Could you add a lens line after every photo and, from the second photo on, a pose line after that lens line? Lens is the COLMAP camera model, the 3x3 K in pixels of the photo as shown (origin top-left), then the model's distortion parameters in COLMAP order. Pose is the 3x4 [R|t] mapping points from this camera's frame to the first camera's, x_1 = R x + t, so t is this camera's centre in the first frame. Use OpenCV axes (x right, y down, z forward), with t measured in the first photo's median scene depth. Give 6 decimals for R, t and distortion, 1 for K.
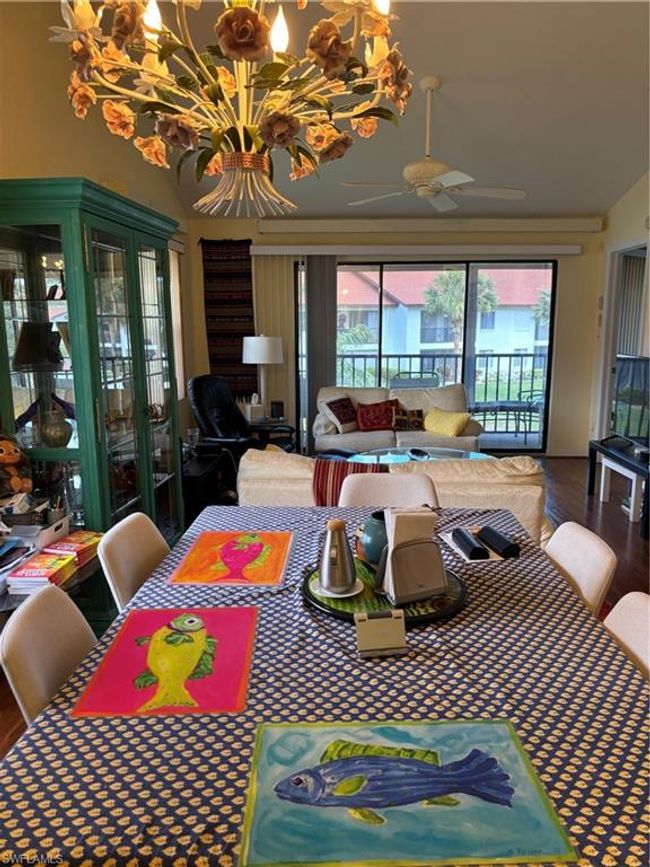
lens RADIAL K [[654.3, 0, 328.7], [0, 654.3, 436.9], [0, 0, 1]] dist [0.037475, -0.034654]
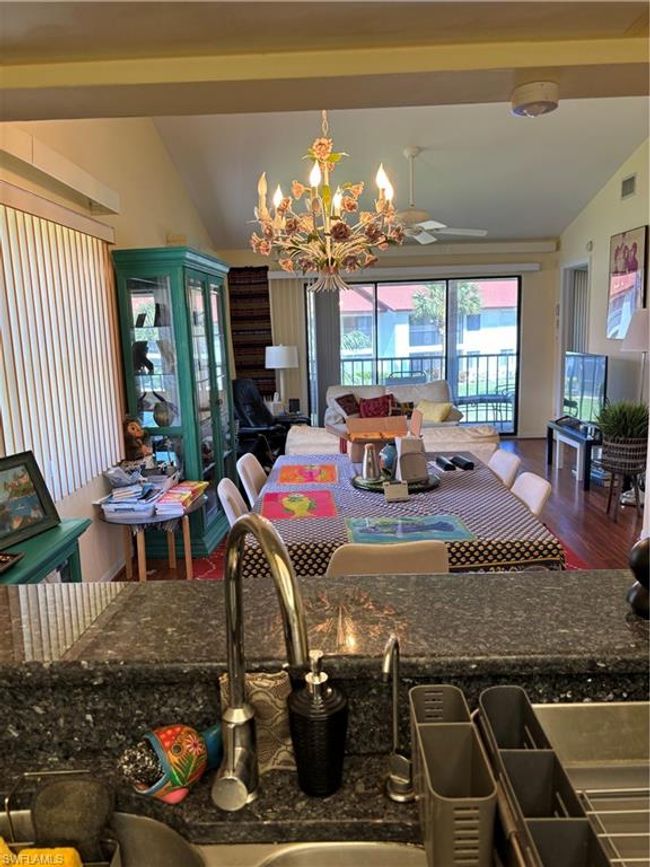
lens RADIAL K [[653.1, 0, 325.0], [0, 653.1, 433.5], [0, 0, 1]] dist [0.035342, -0.041578]
pose [[0.999523, -0.030216, 0.006333, -0.029743], [0.030297, 0.999455, -0.013128, 0.027183], [-0.005932, 0.013314, 0.999894, -0.205738]]
